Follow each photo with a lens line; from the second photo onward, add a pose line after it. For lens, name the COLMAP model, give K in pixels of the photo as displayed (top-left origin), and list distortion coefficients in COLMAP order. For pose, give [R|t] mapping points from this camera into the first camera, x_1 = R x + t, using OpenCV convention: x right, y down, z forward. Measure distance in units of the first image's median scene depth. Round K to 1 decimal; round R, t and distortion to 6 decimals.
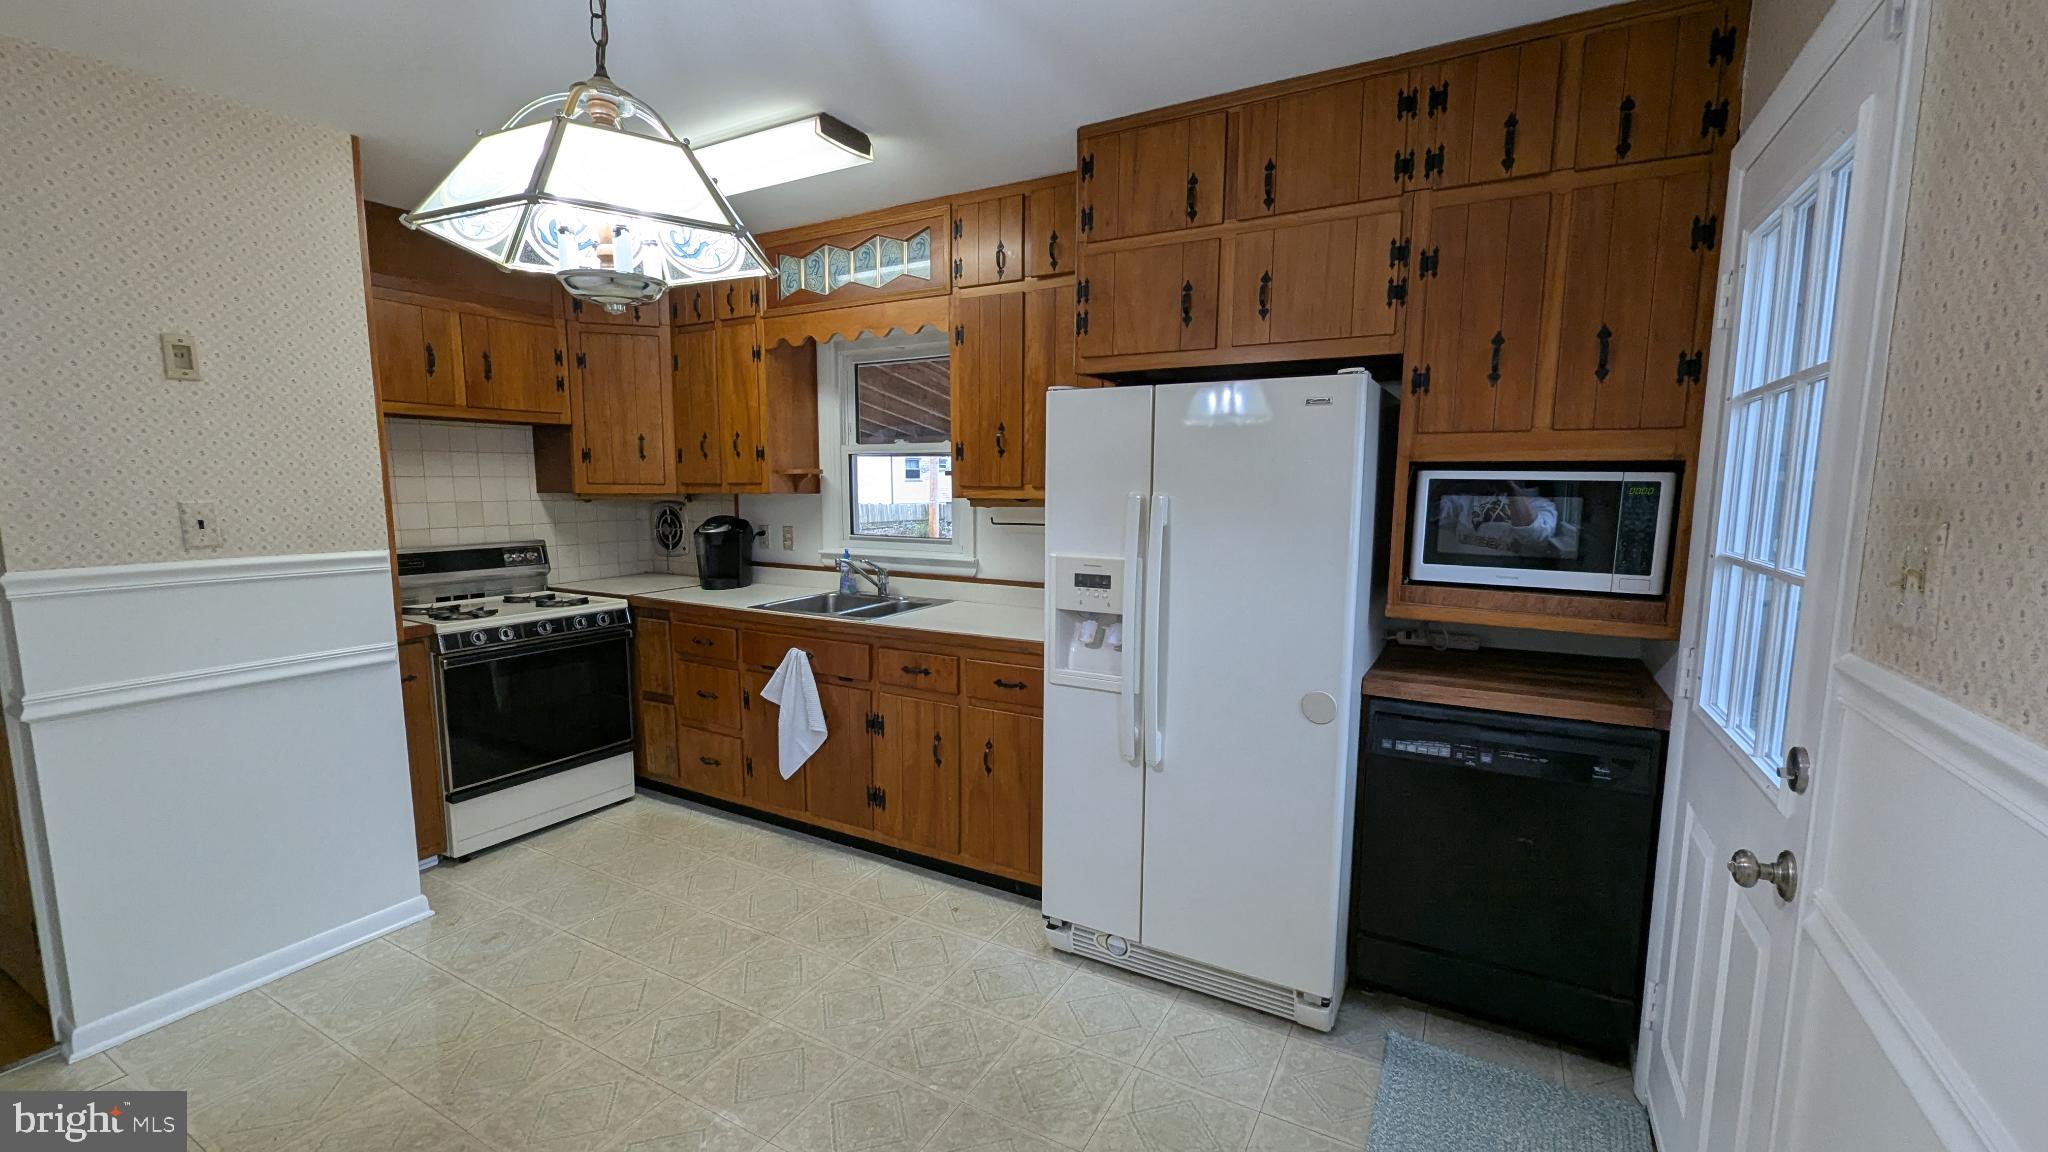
lens RADIAL K [[842.7, 0, 1022.7], [0, 842.7, 583.2], [0, 0, 1]] dist [0.000199, -0.000018]
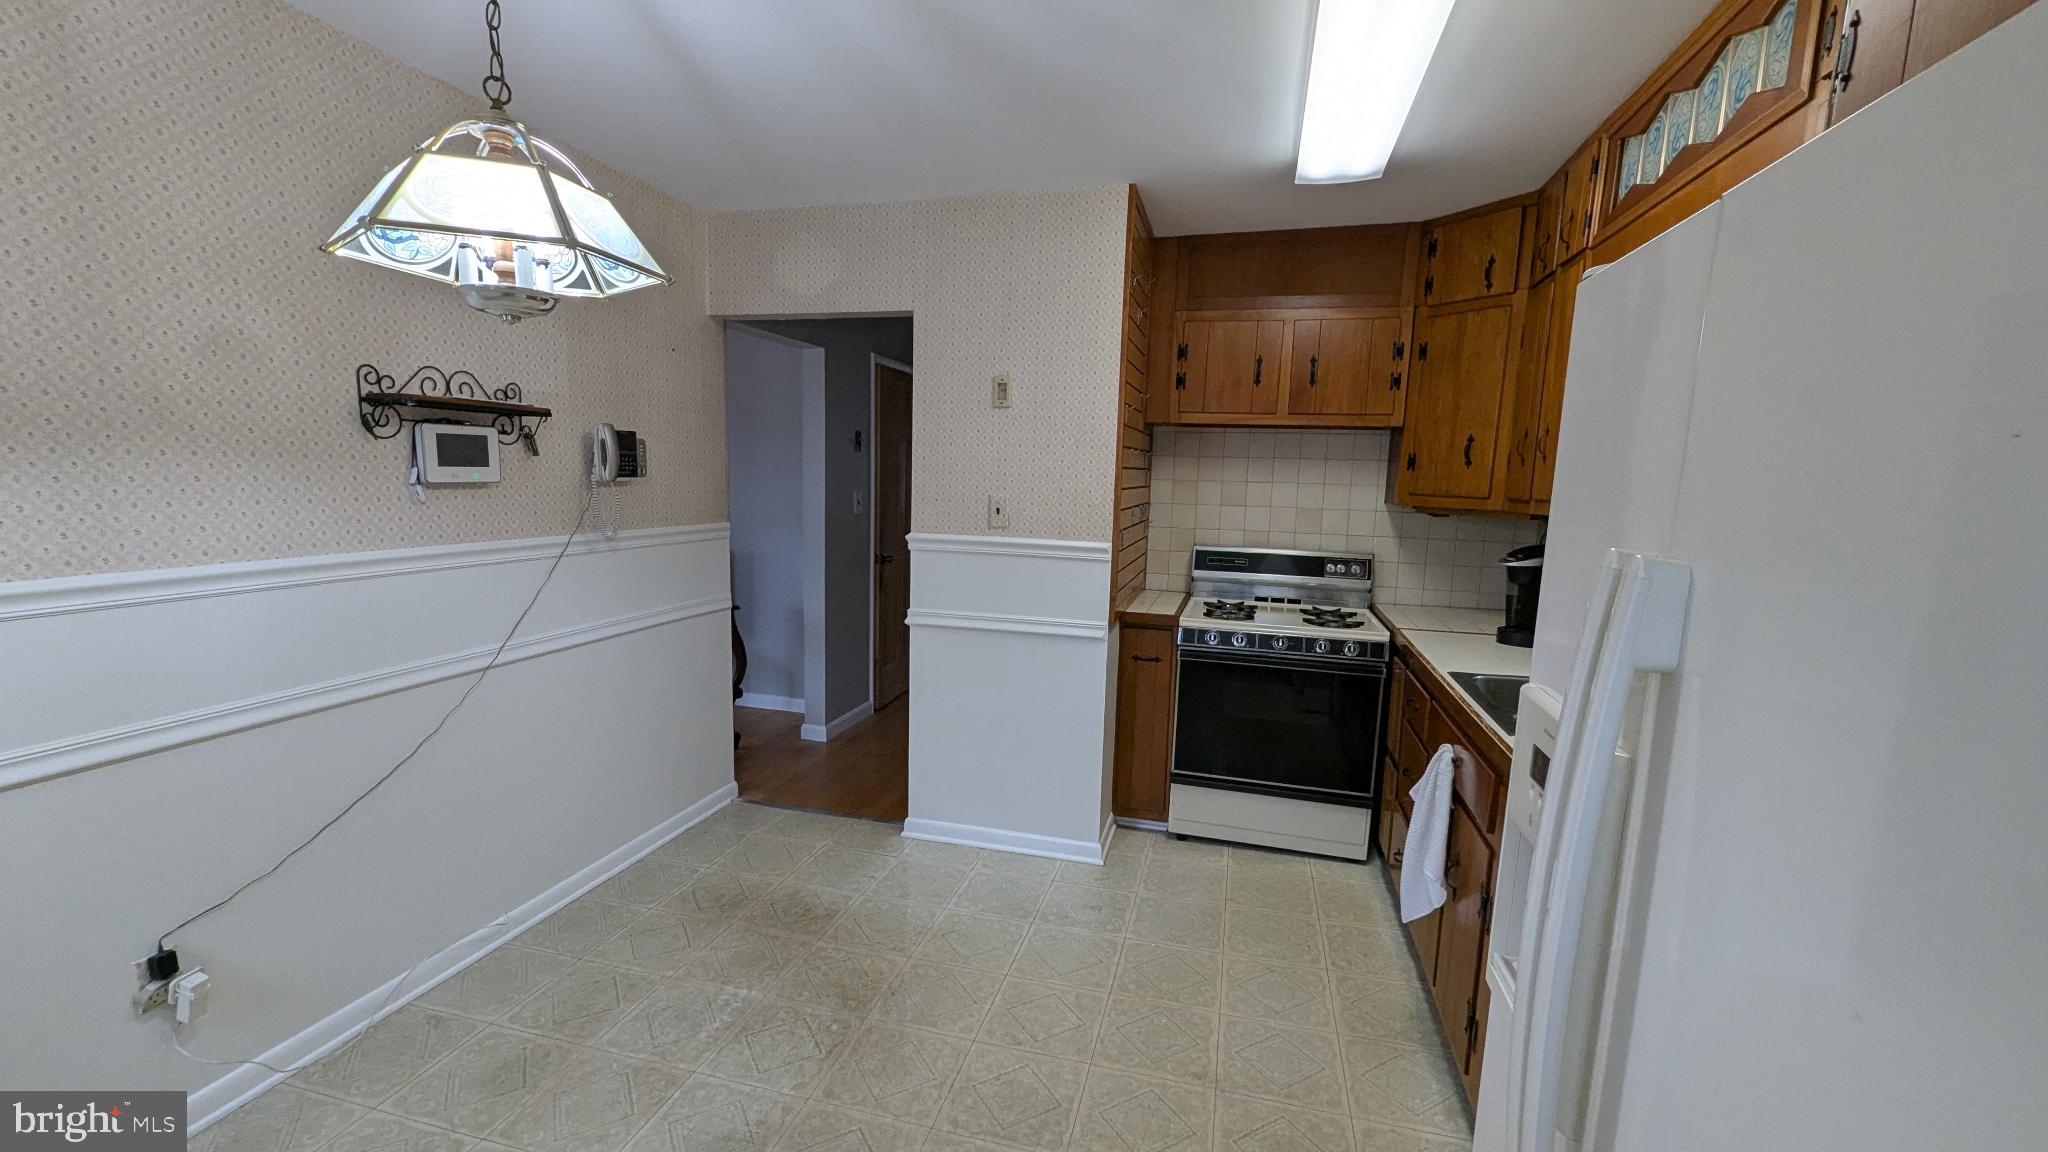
lens RADIAL K [[842.7, 0, 1023.0], [0, 842.7, 585.1], [0, 0, 1]] dist [0.000199, -0.000018]
pose [[0.244777, 0.131390, -0.960636, 0.259875], [-0.144010, 0.984713, 0.097988, -0.061264], [0.958825, 0.114356, 0.259956, 0.460310]]
